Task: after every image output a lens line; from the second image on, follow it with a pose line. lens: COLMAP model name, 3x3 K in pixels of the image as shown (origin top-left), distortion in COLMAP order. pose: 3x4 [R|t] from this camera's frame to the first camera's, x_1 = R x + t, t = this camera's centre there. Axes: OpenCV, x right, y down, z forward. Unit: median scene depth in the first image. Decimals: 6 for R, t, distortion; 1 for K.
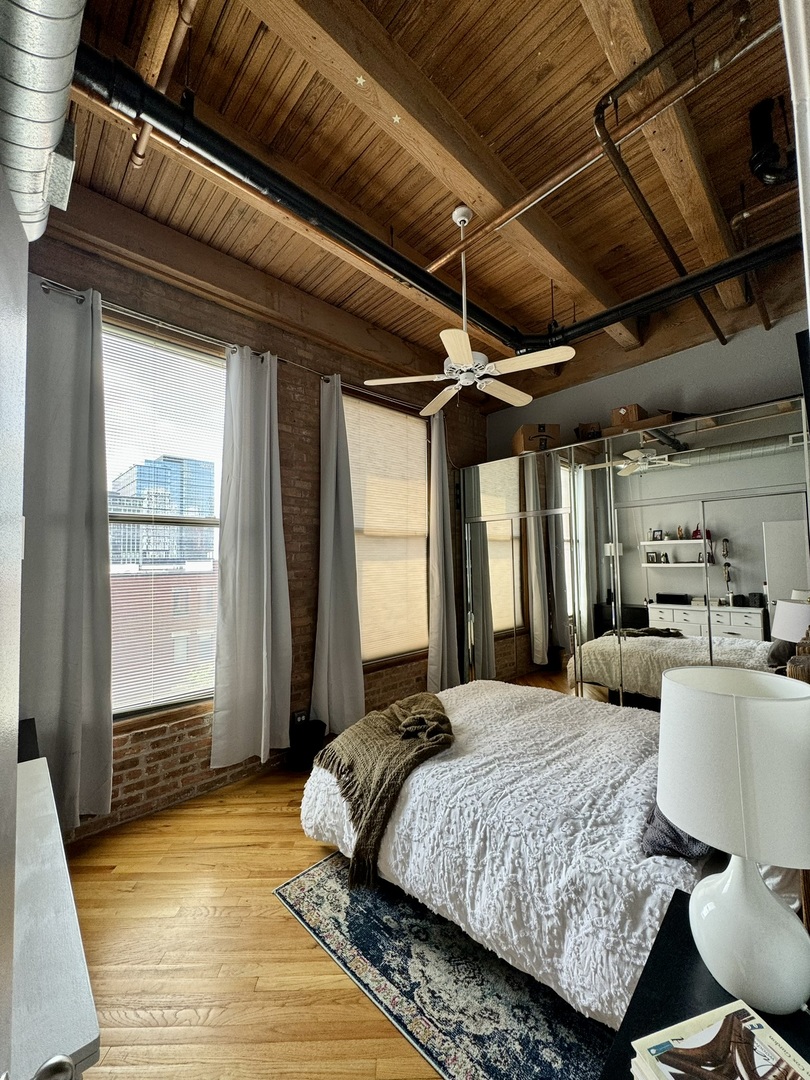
lens RADIAL K [[429.1, 0, 405.9], [0, 429.1, 538.0], [0, 0, 1]] dist [-0.002571, 0.000394]
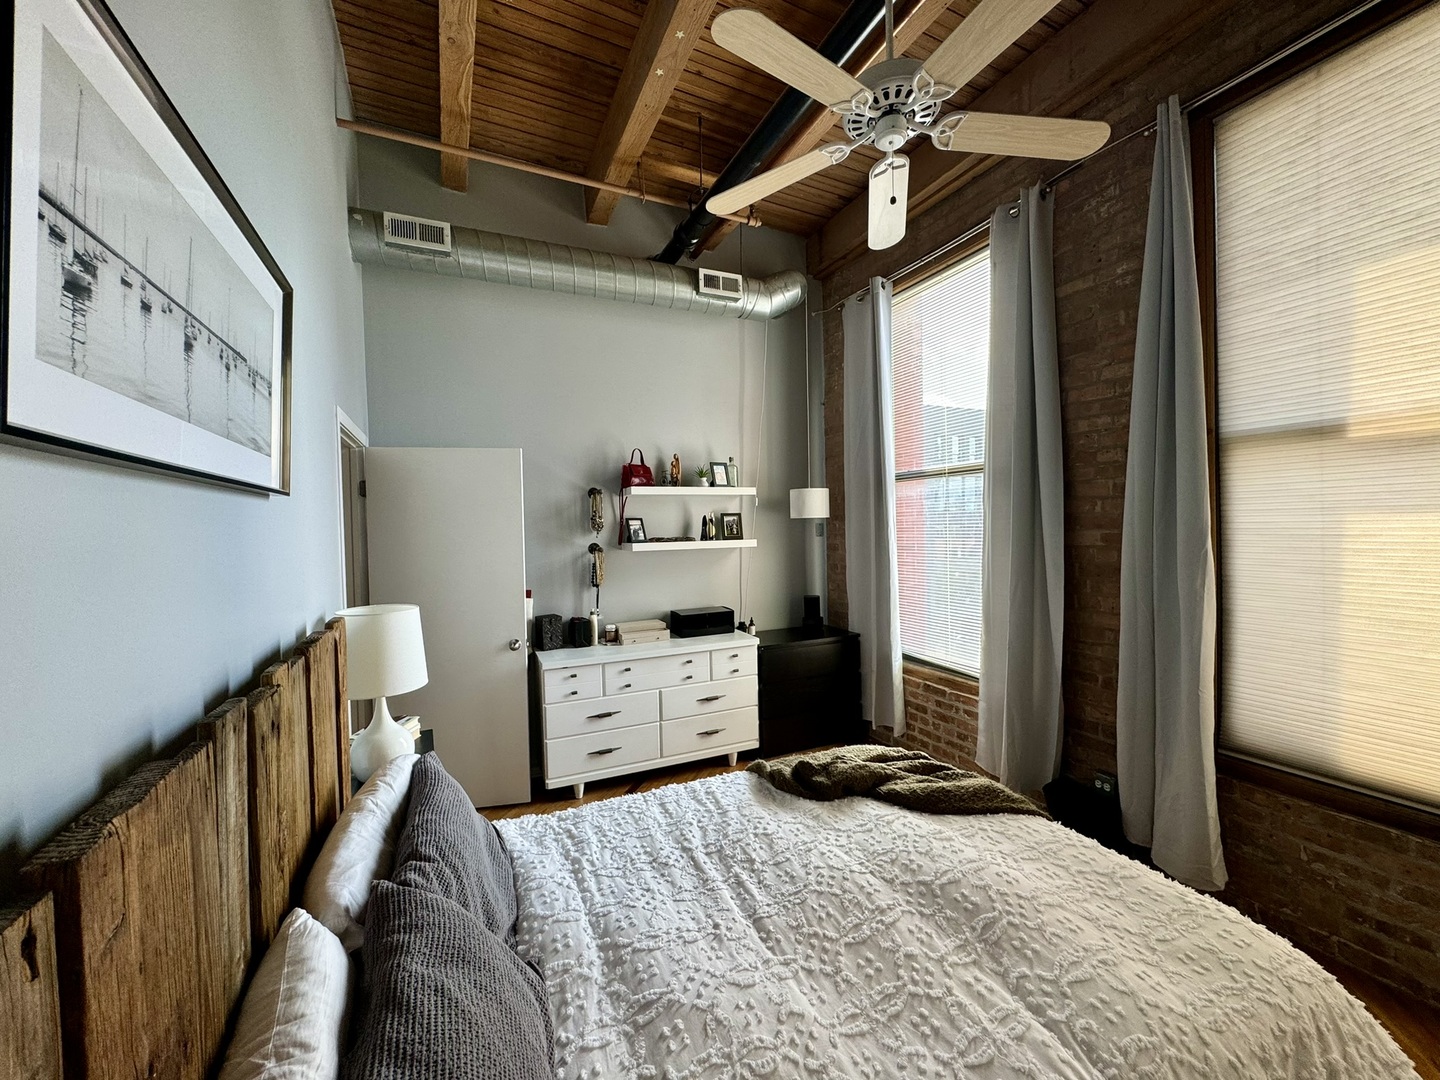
lens RADIAL K [[572.1, 0, 721.4], [0, 572.1, 538.0], [0, 0, 1]] dist [-0.002571, 0.000394]
pose [[-0.321389, 0.046155, -0.945822, 1.332378], [0.082850, 0.996352, 0.020469, 0.061177], [0.943316, -0.071783, -0.324040, 1.648019]]
